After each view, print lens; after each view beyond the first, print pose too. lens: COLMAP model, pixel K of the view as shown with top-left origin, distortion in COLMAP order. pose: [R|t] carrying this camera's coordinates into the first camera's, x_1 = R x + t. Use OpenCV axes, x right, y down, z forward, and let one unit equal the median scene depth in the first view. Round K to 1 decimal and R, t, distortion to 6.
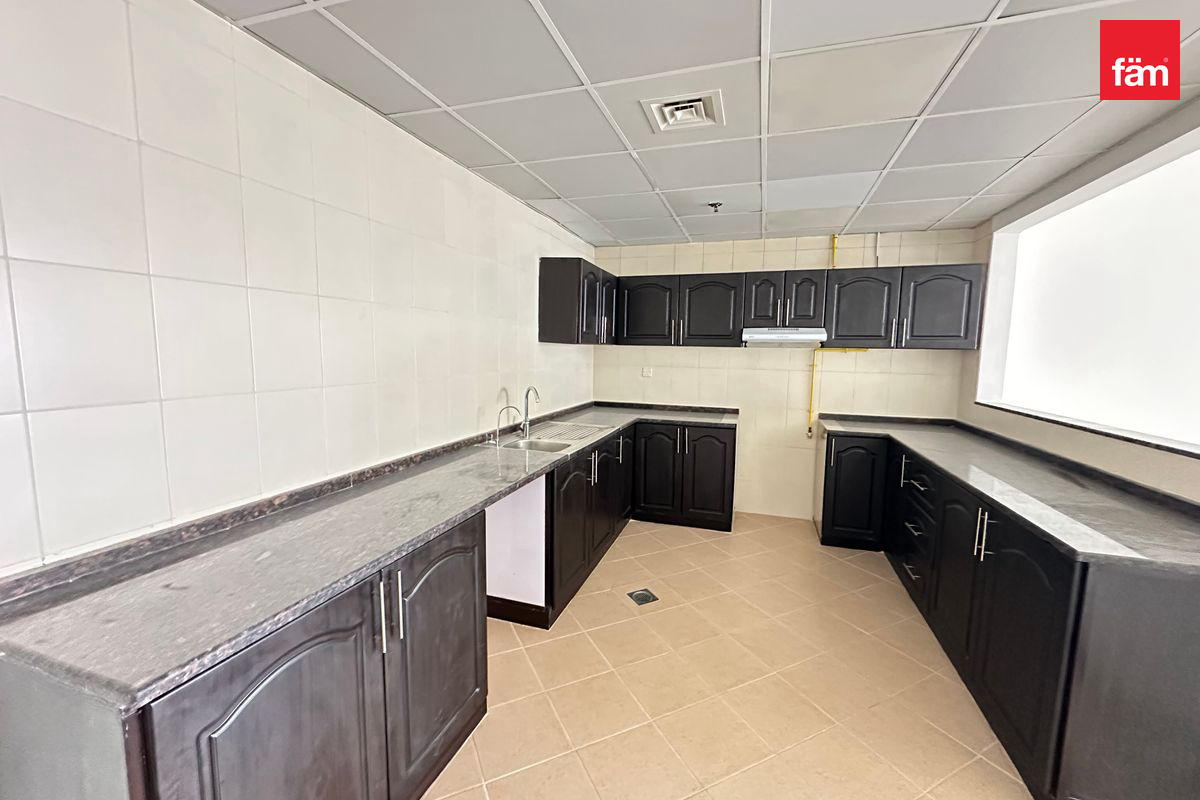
lens RADIAL K [[477.5, 0, 600.0], [0, 477.5, 400.0], [0, 0, 1]] dist [-0.002250, -0.000186]
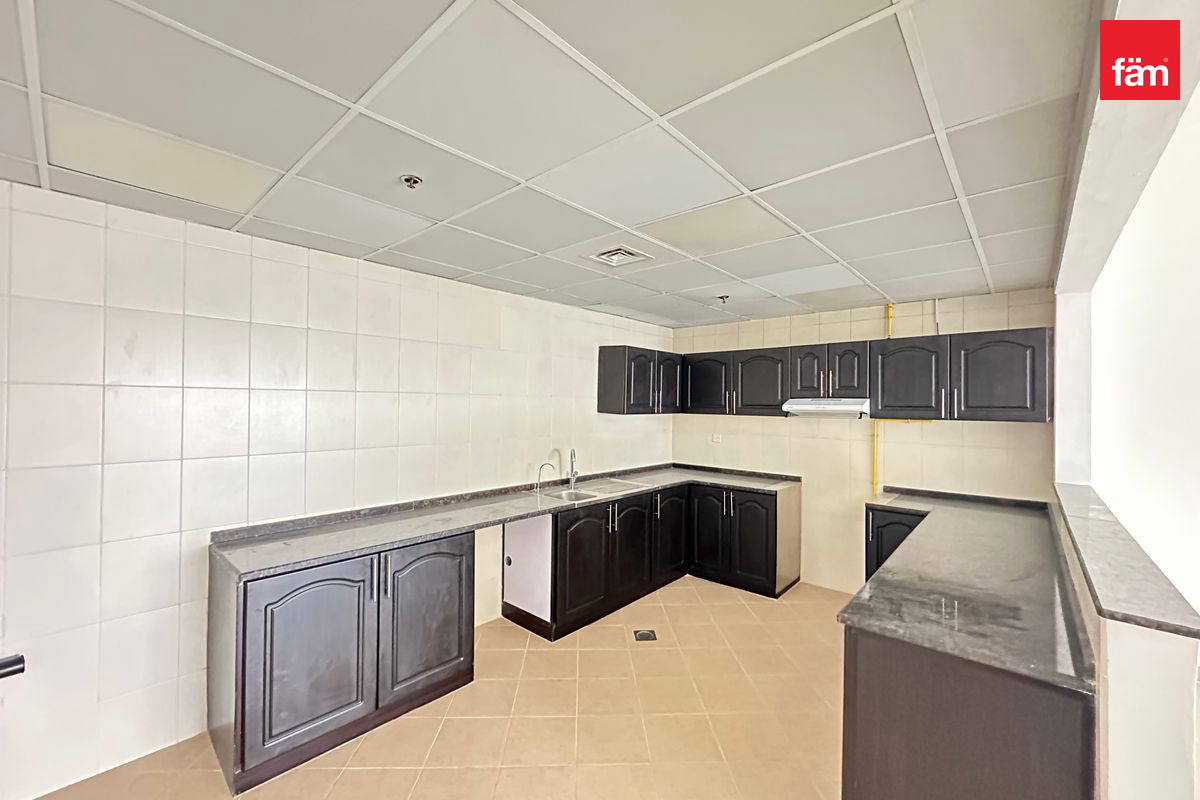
lens RADIAL K [[477.5, 0, 600.0], [0, 477.5, 400.0], [0, 0, 1]] dist [-0.002250, -0.000186]
pose [[0.917014, -0.008926, -0.398756, 0.356335], [-0.039794, 0.992714, -0.113735, -0.012859], [0.396866, 0.120164, 0.909977, -0.124868]]
